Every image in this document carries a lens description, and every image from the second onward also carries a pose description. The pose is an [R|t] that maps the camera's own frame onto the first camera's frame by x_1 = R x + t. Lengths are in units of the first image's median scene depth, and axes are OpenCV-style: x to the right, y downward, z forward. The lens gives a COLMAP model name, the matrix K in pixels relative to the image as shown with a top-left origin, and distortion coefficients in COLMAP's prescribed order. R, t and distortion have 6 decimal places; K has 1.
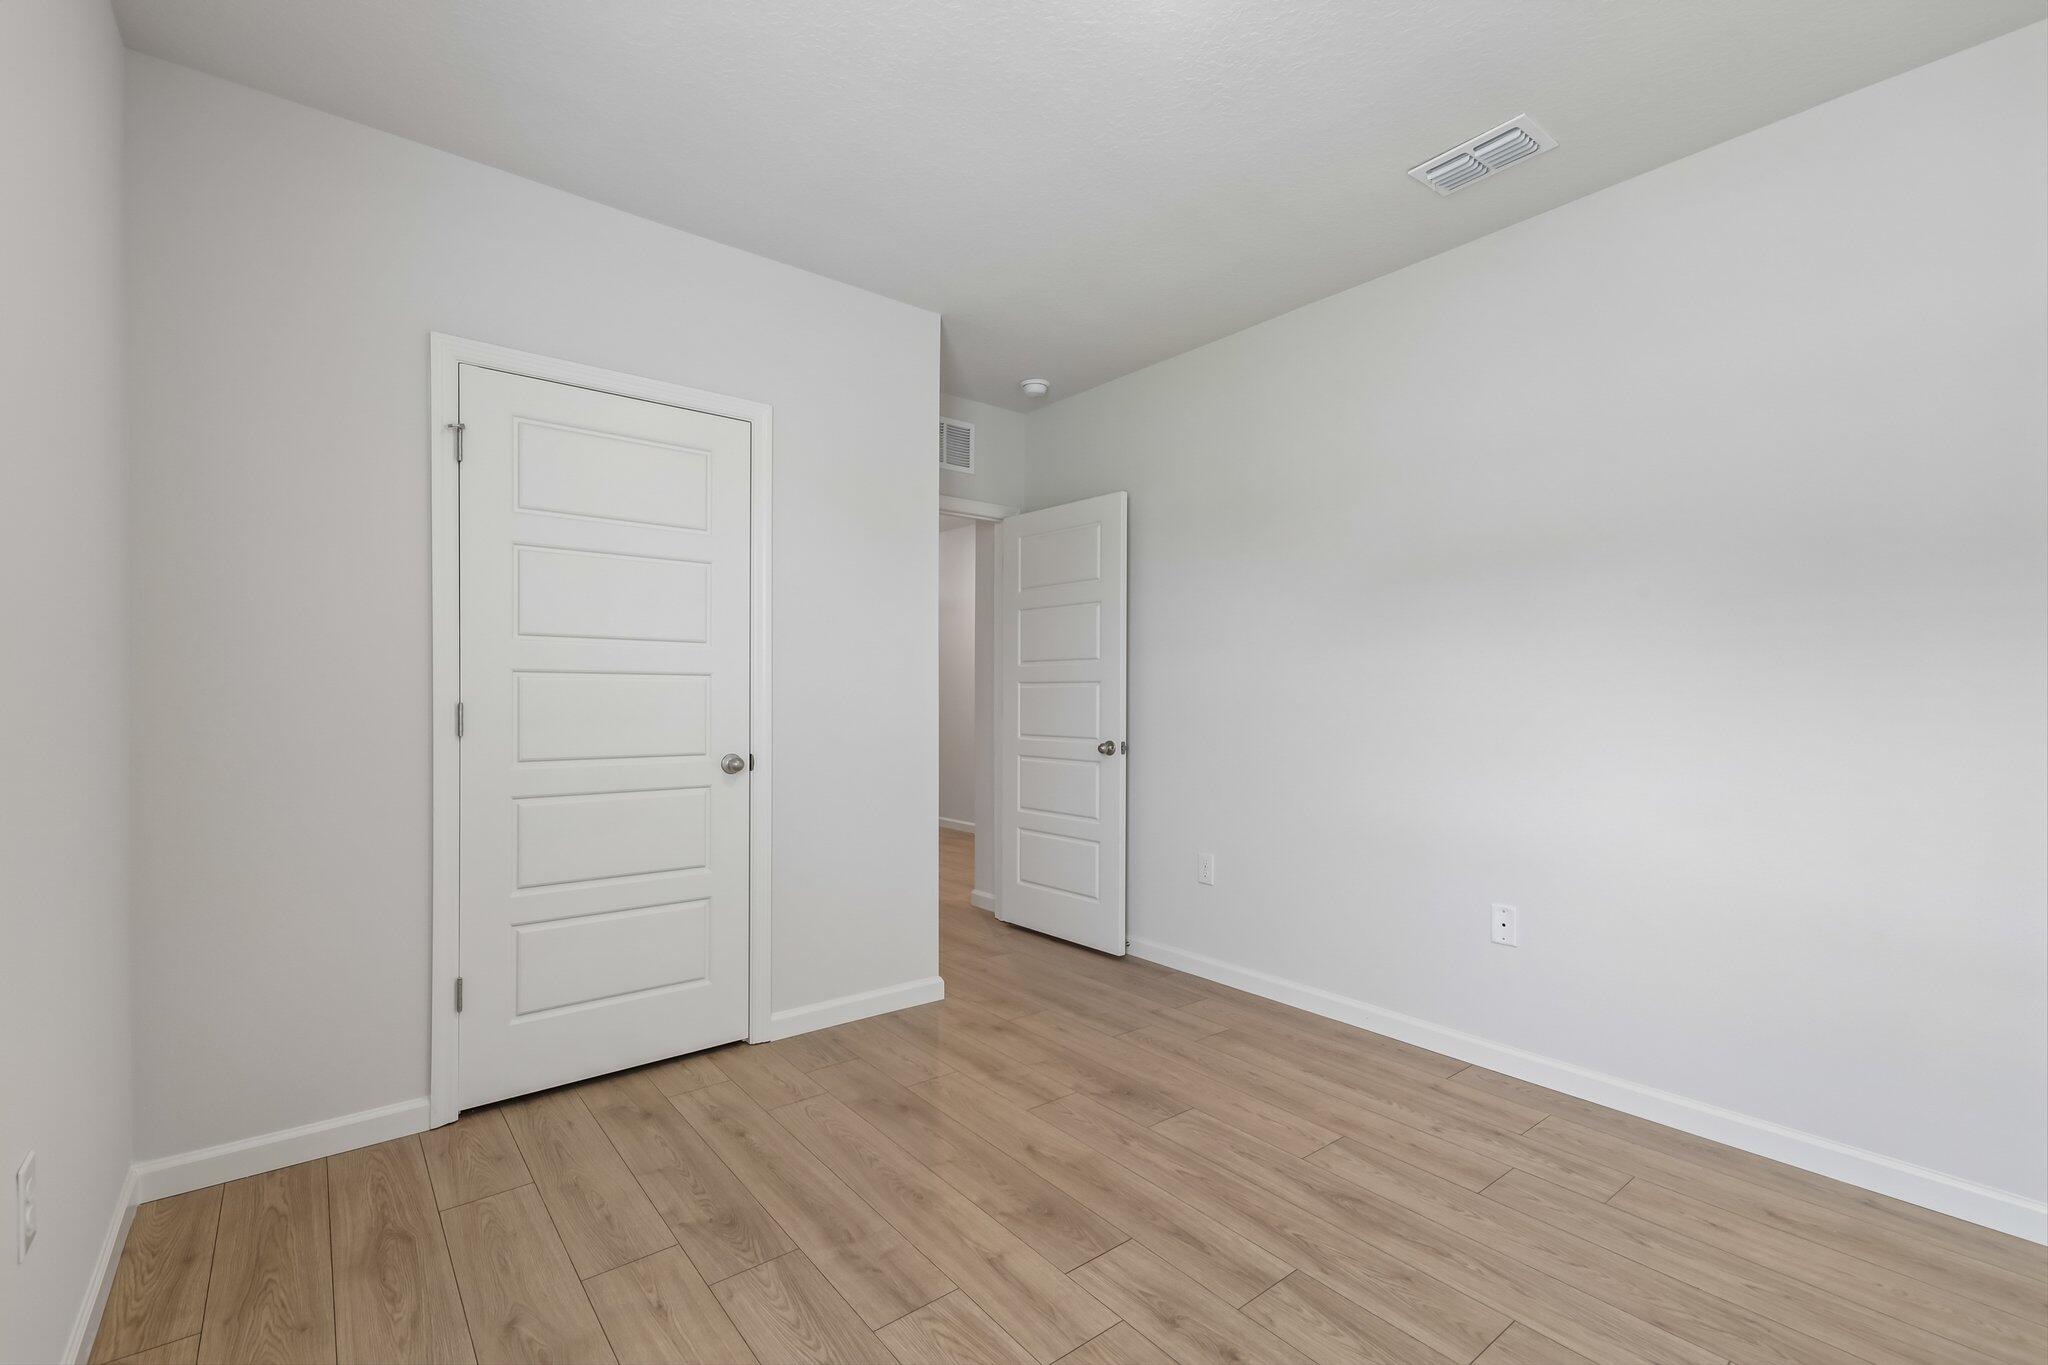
lens RADIAL K [[899.5, 0, 1034.4], [0, 899.5, 698.2], [0, 0, 1]] dist [0.020379, -0.000008]
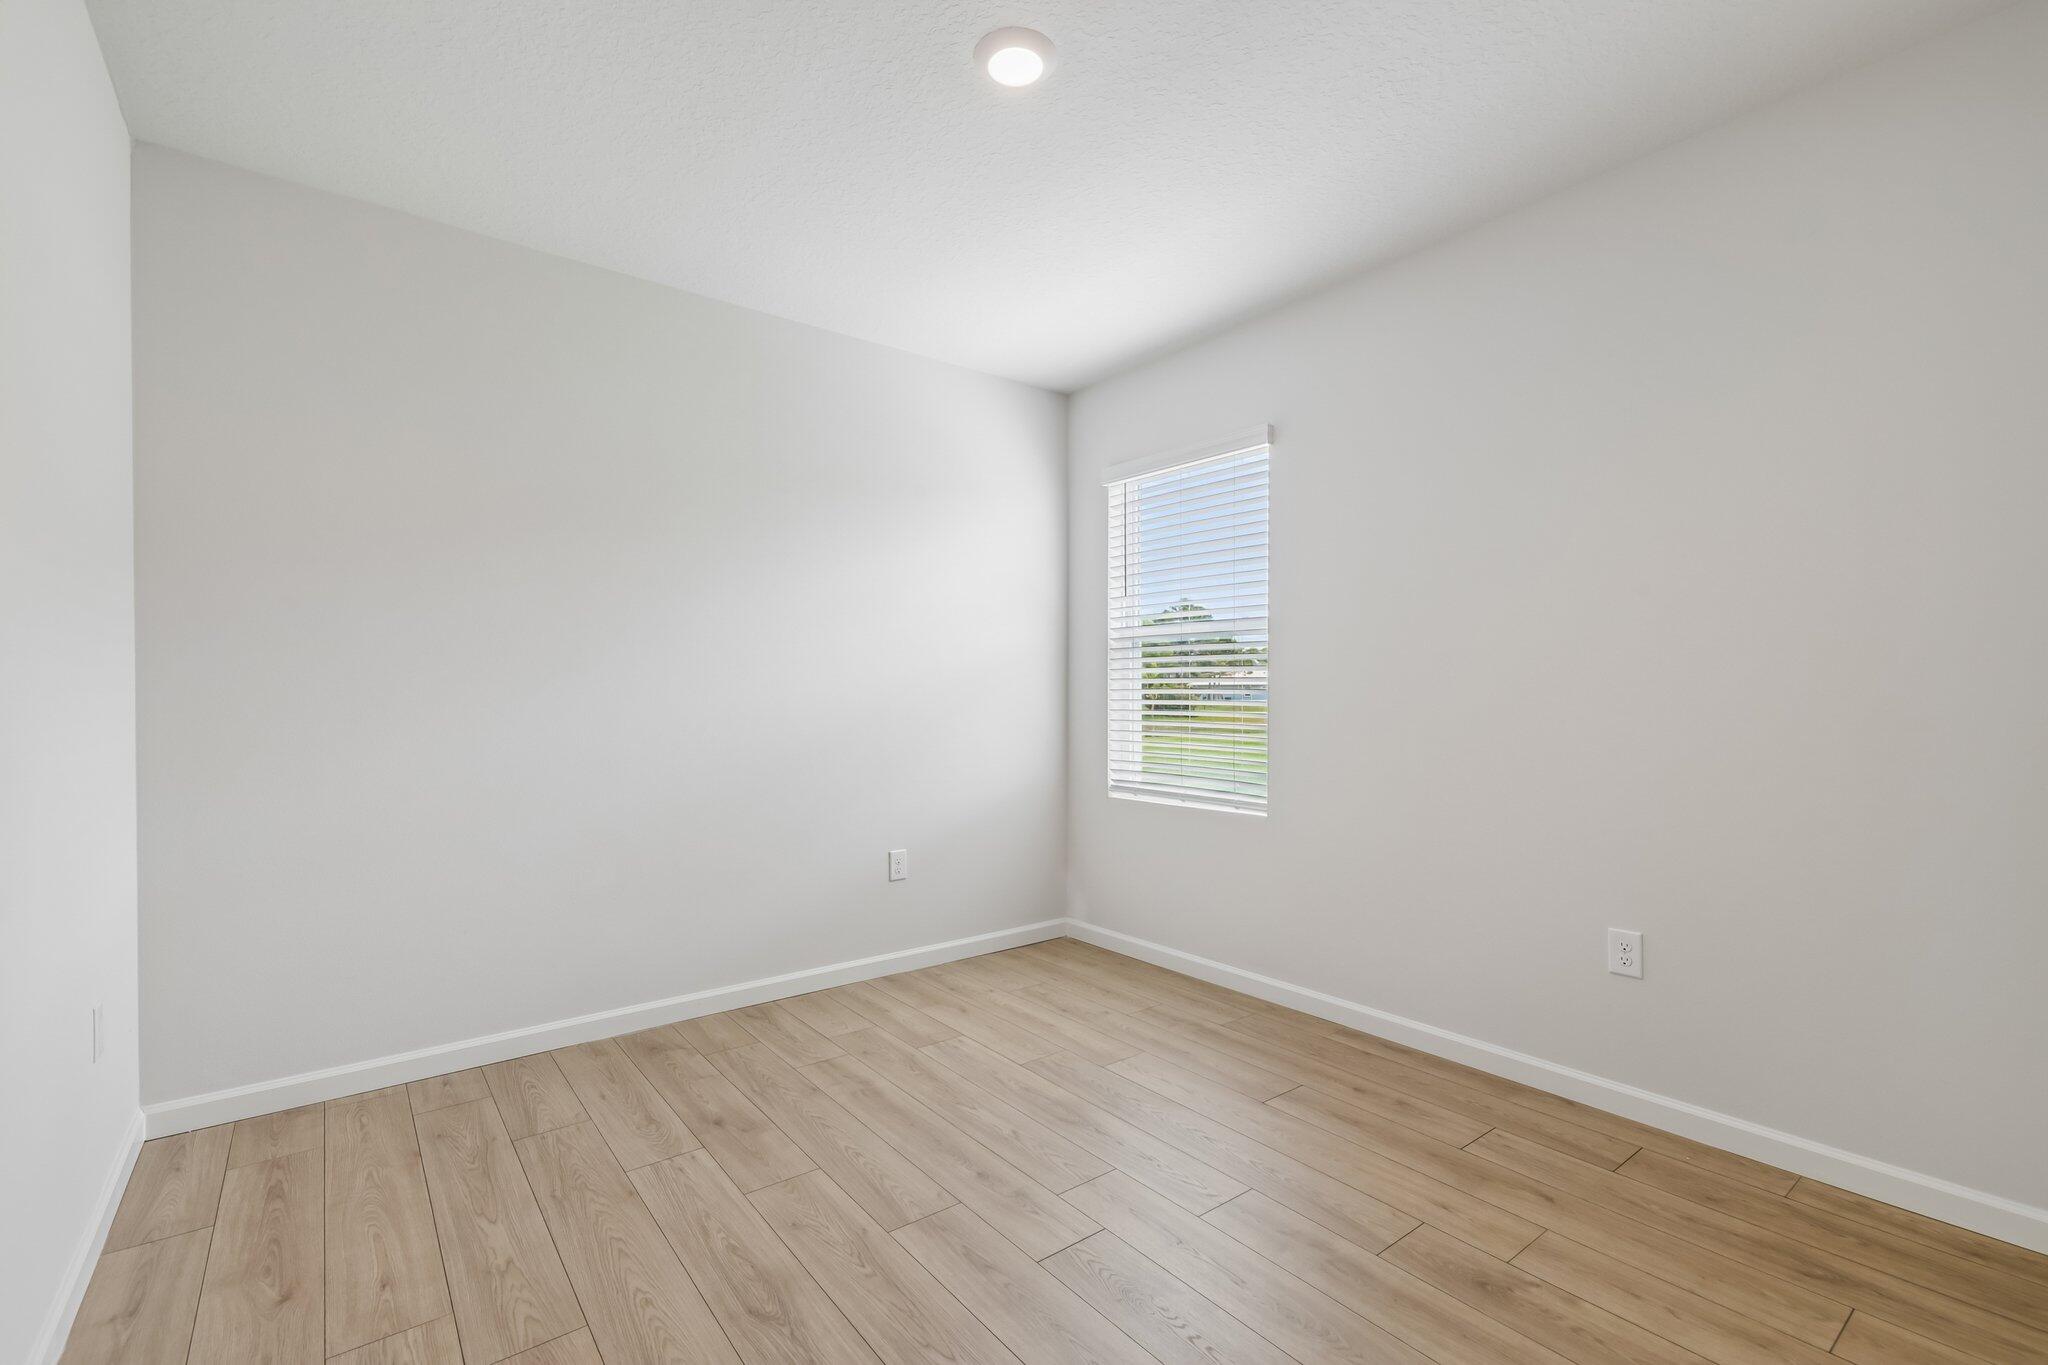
lens RADIAL K [[899.5, 0, 1034.4], [0, 899.5, 698.2], [0, 0, 1]] dist [0.020379, -0.000008]
pose [[-0.999938, -0.001229, 0.011108, 0.104550], [-0.001150, 0.999974, 0.007129, -0.006177], [-0.011116, 0.007116, -0.999913, 2.018839]]
